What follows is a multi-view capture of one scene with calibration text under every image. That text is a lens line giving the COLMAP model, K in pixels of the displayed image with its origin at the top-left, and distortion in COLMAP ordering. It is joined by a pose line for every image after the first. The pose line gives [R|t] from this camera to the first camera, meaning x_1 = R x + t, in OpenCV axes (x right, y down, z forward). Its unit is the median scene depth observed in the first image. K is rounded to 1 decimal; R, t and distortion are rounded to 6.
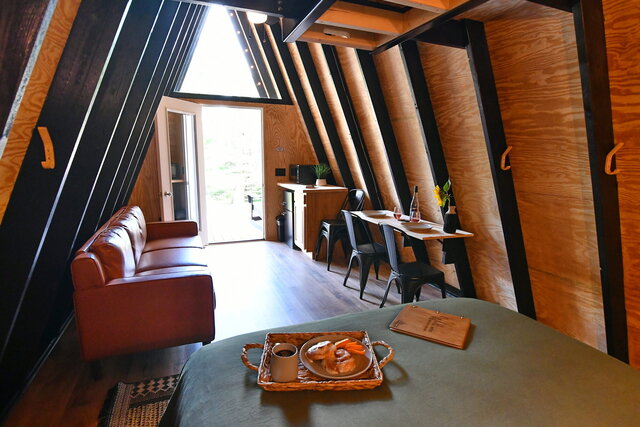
lens RADIAL K [[323.6, 0, 320.0], [0, 323.6, 213.5], [0, 0, 1]] dist [-0.029883, 0.008088]
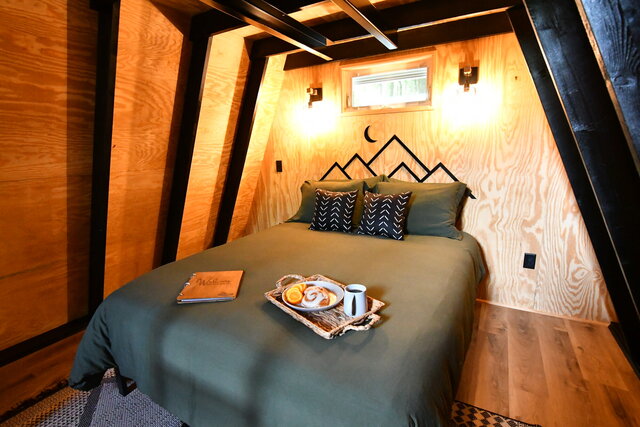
lens RADIAL K [[312.3, 0, 321.7], [0, 312.3, 212.3], [0, 0, 1]] dist [-0.025823, 0.001485]
pose [[-0.605043, -0.153424, 0.781270, -0.464819], [0.161543, 0.937193, 0.309148, -0.104652], [-0.779632, 0.313256, -0.542258, 0.859073]]
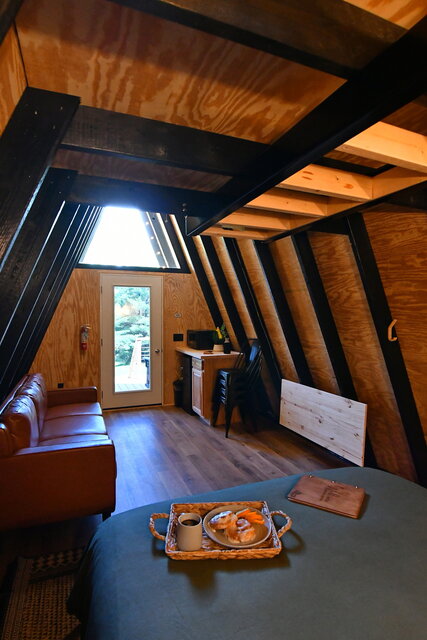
lens RADIAL K [[331.7, 0, 212.6], [0, 331.7, 326.1], [0, 0, 1]] dist [-0.022794, 0.000843]
pose [[0.999926, -0.007251, -0.009769, -0.009990], [0.005782, 0.989728, -0.142846, -0.033979], [0.010704, 0.142779, 0.989697, -0.104754]]
